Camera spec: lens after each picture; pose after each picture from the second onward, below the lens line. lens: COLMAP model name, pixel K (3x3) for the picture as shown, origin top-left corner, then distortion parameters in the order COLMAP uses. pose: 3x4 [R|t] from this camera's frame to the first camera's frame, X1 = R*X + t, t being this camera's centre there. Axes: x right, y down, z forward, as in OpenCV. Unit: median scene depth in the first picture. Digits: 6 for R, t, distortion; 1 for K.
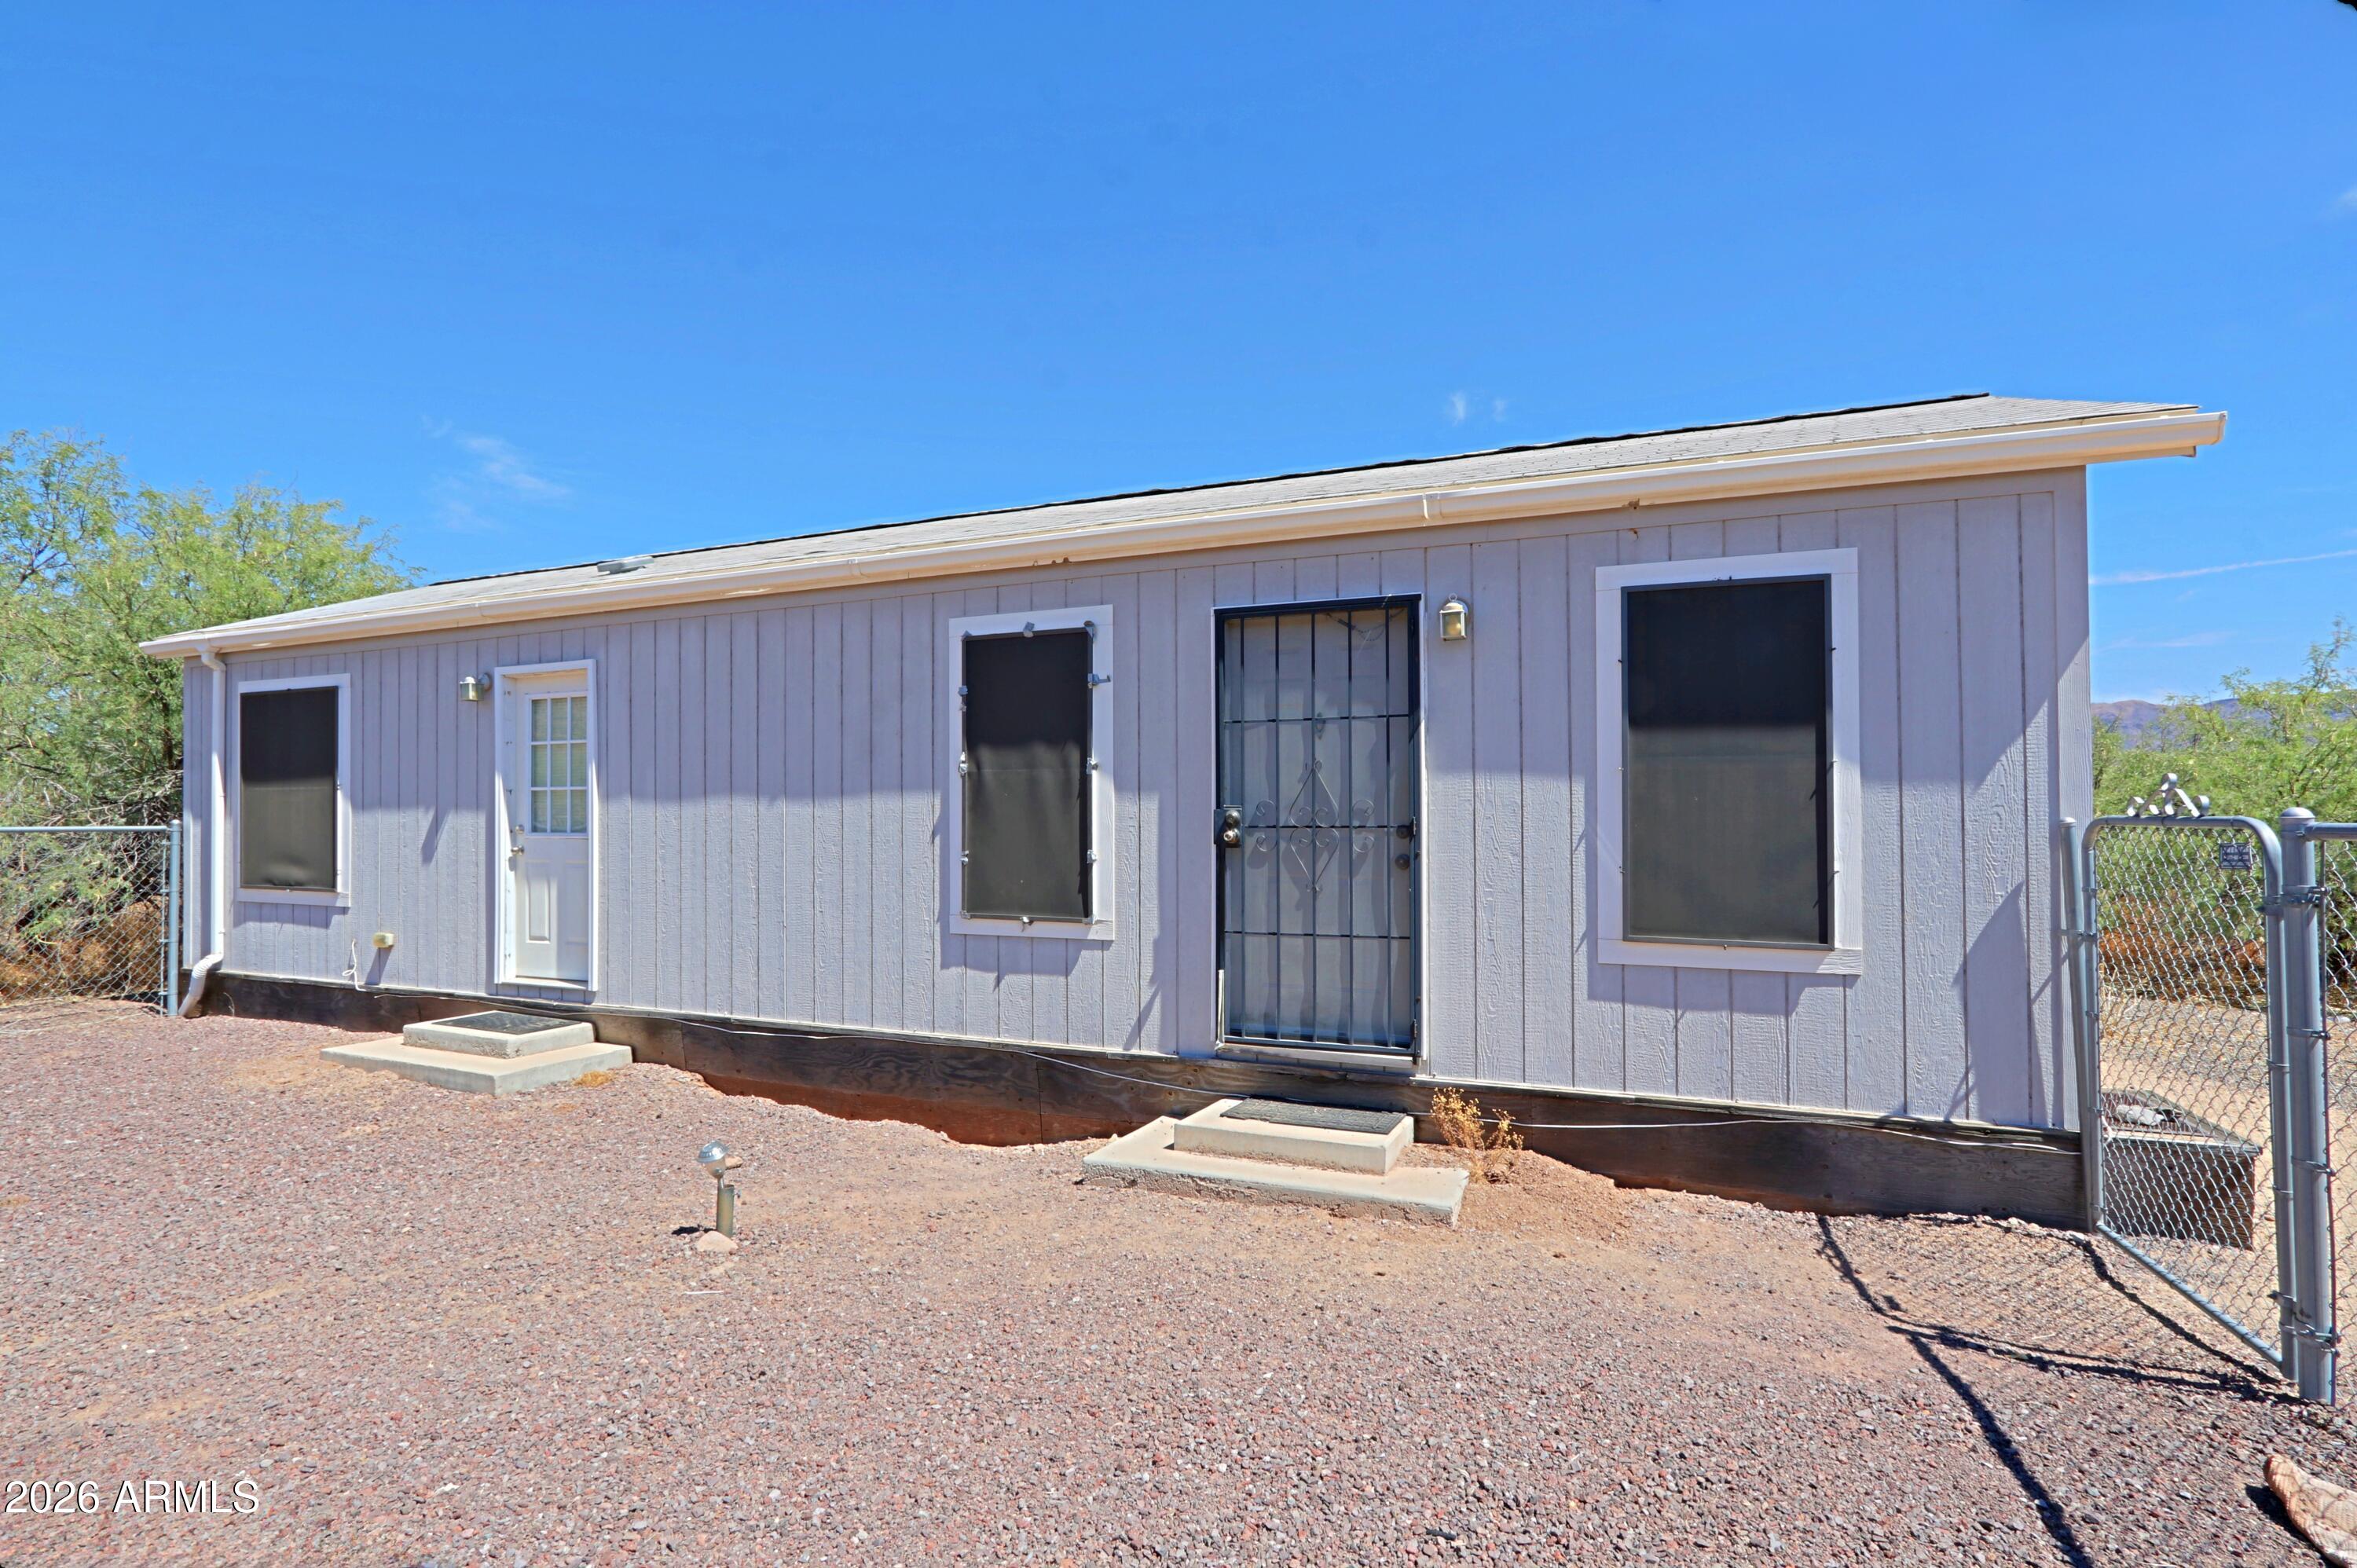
lens RADIAL K [[1090.1, 0, 1165.4], [0, 1090.1, 796.7], [0, 0, 1]] dist [-0.028372, 0.006079]
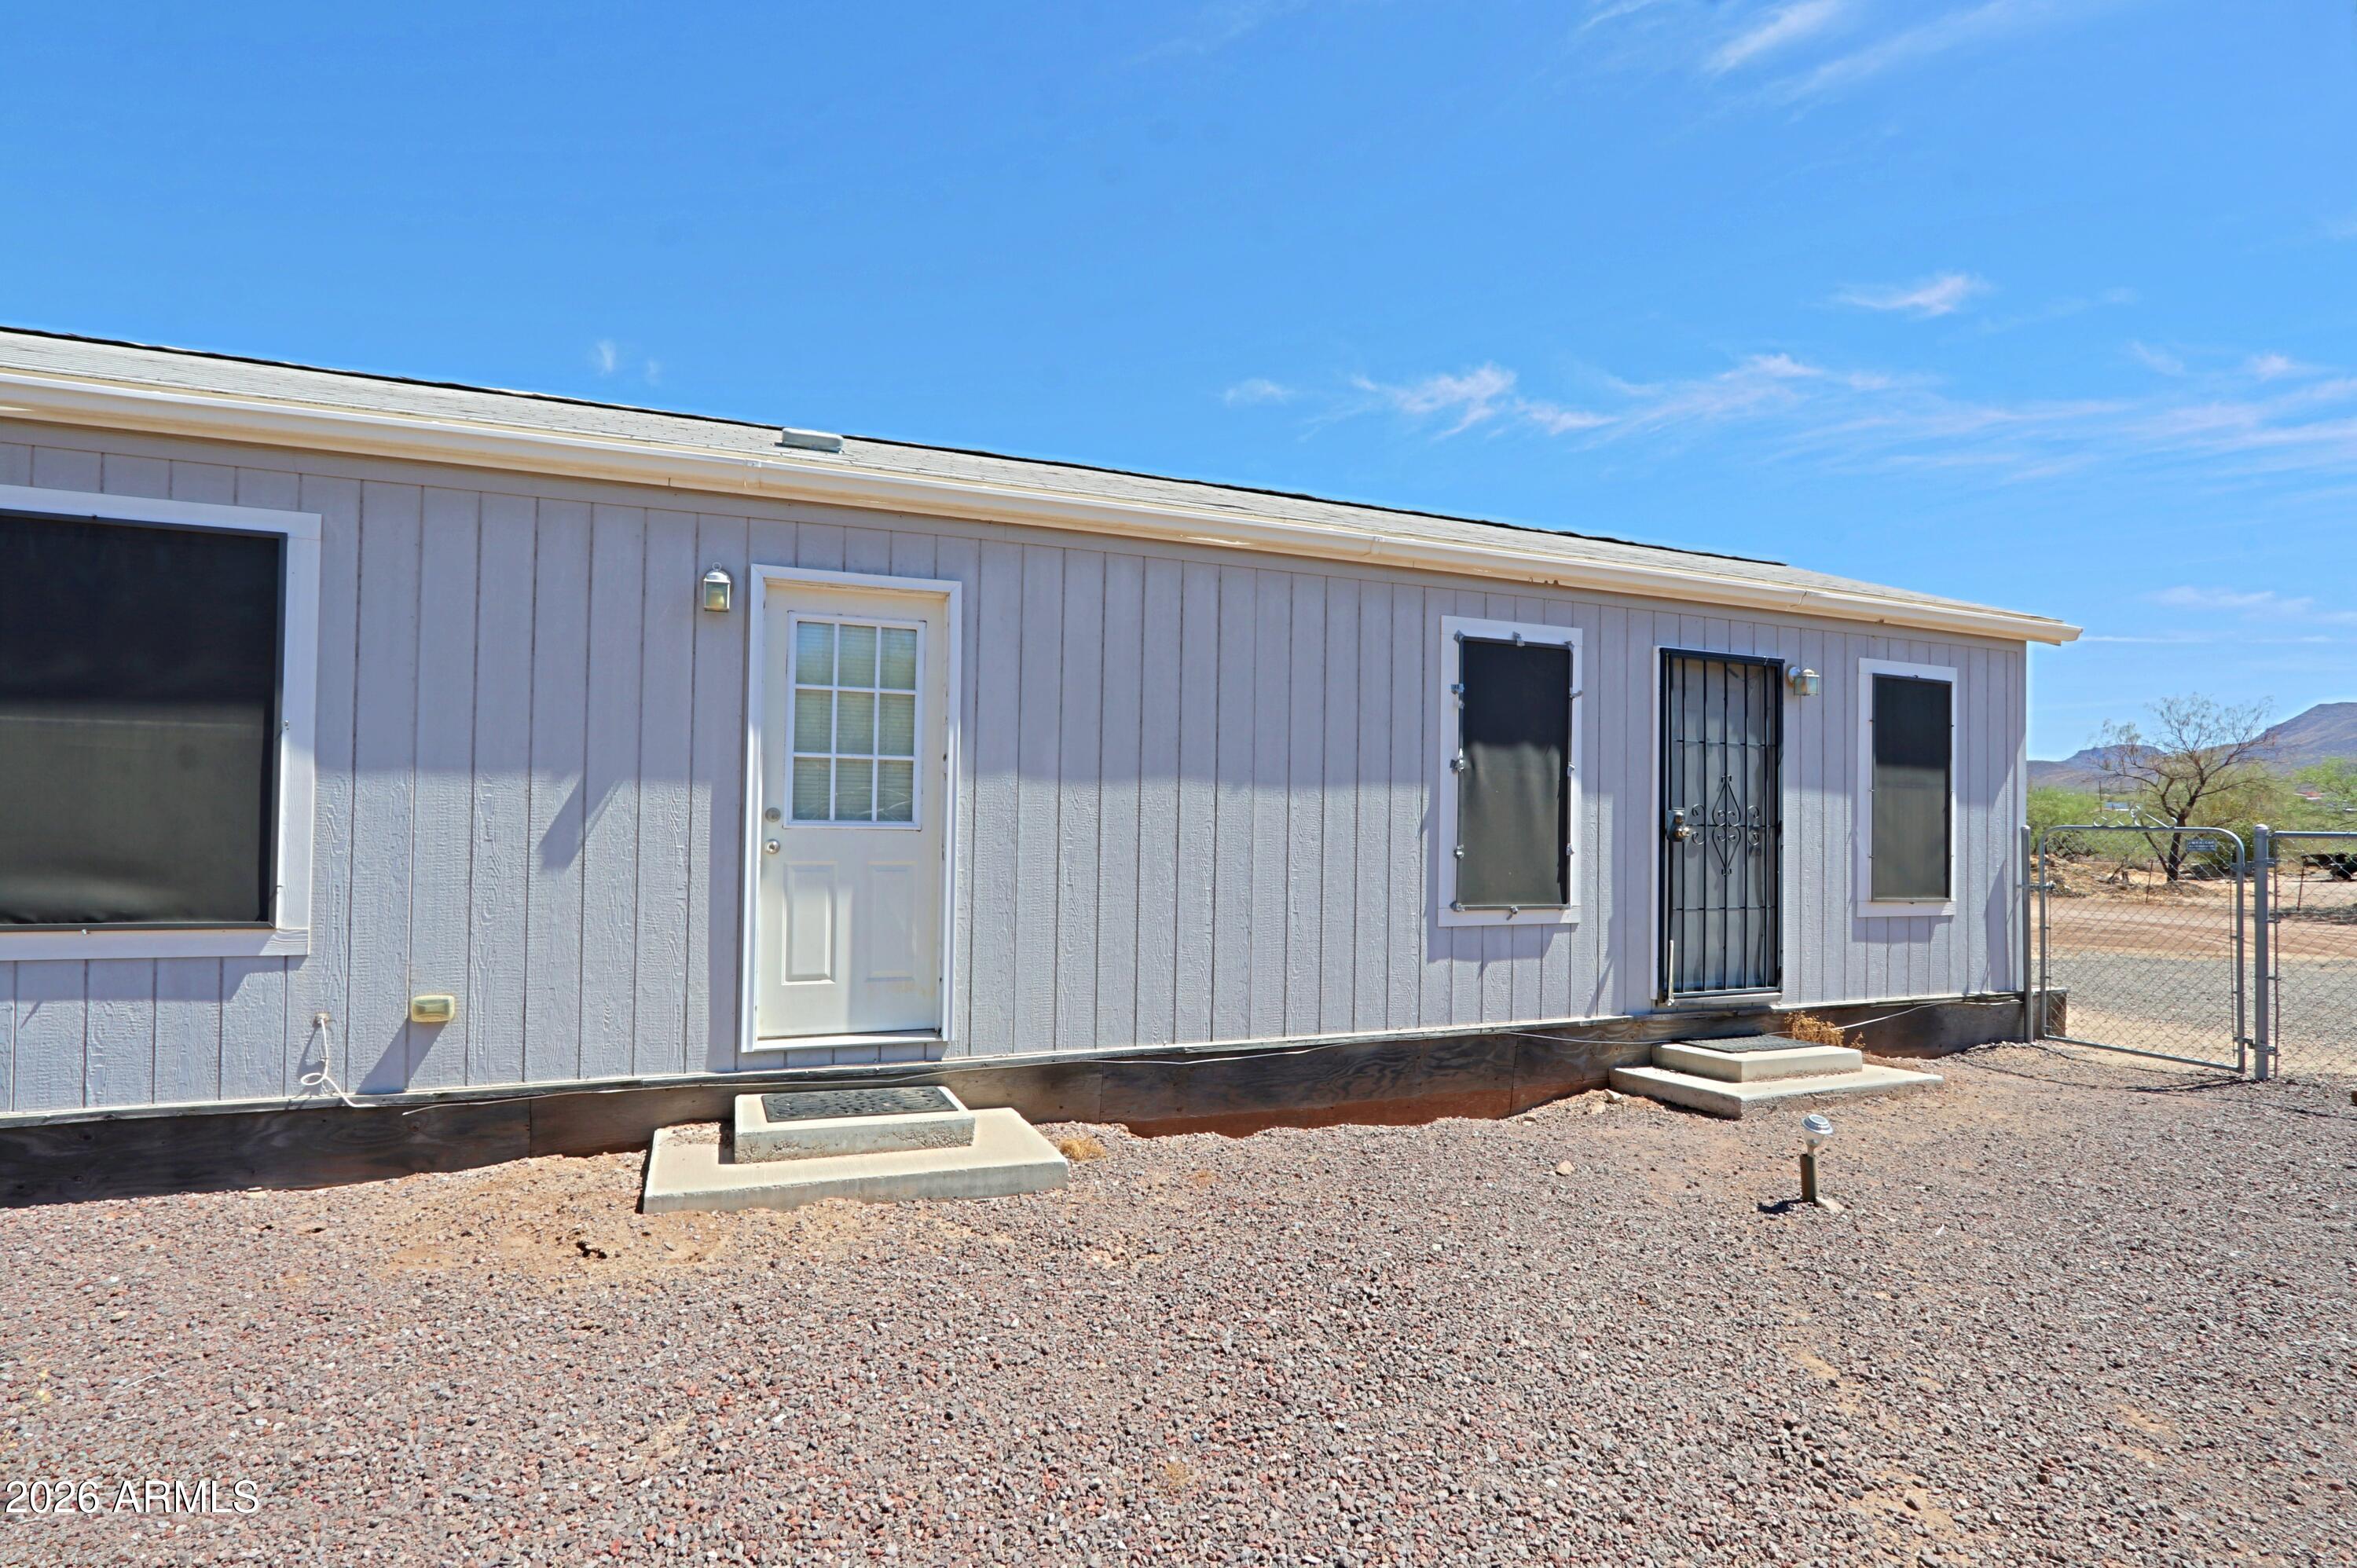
lens RADIAL K [[1090.1, 0, 1165.4], [0, 1090.1, 796.7], [0, 0, 1]] dist [-0.028372, 0.006079]
pose [[0.733967, 0.026489, 0.678668, -1.084452], [-0.033191, 0.999444, -0.003114, 0.016655], [-0.678373, -0.020240, 0.734439, 0.439033]]
